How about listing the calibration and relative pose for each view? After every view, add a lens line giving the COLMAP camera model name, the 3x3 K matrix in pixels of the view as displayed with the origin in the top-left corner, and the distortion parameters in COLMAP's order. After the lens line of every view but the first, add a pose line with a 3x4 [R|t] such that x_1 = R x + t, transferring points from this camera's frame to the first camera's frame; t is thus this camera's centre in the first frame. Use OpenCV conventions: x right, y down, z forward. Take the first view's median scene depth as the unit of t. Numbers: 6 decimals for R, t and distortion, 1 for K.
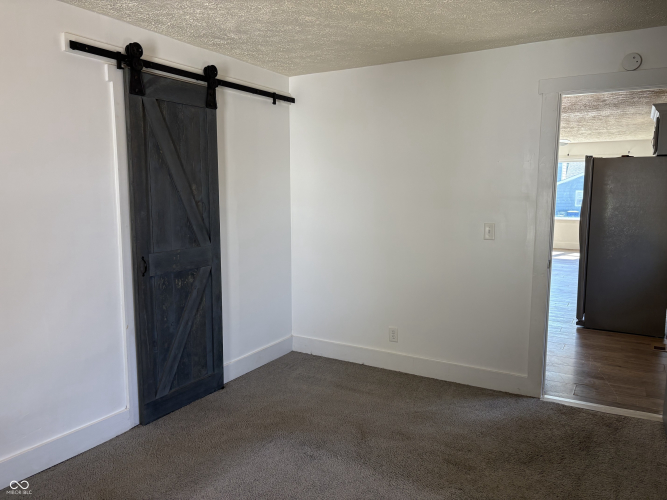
lens RADIAL K [[501.1, 0, 333.5], [0, 501.1, 250.0], [0, 0, 1]] dist [0.005100, 0.001875]
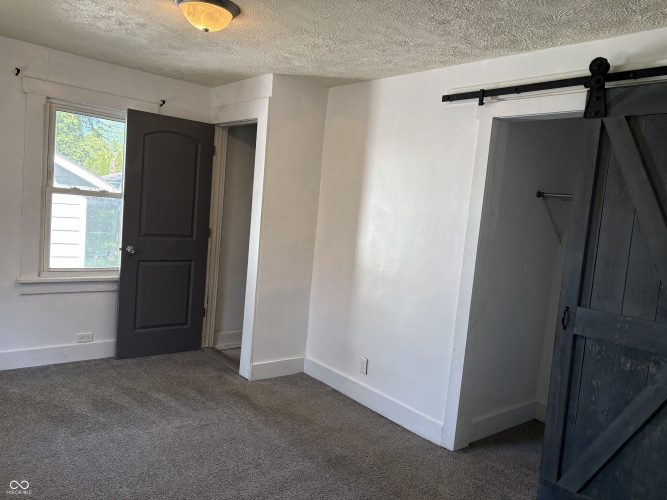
lens RADIAL K [[501.1, 0, 333.5], [0, 501.1, 250.0], [0, 0, 1]] dist [0.005100, 0.001875]
pose [[-0.316266, 0.053387, -0.947167, 0.536286], [-0.202135, 0.971696, 0.122264, -0.102572], [0.926886, 0.230123, -0.296524, 0.854833]]
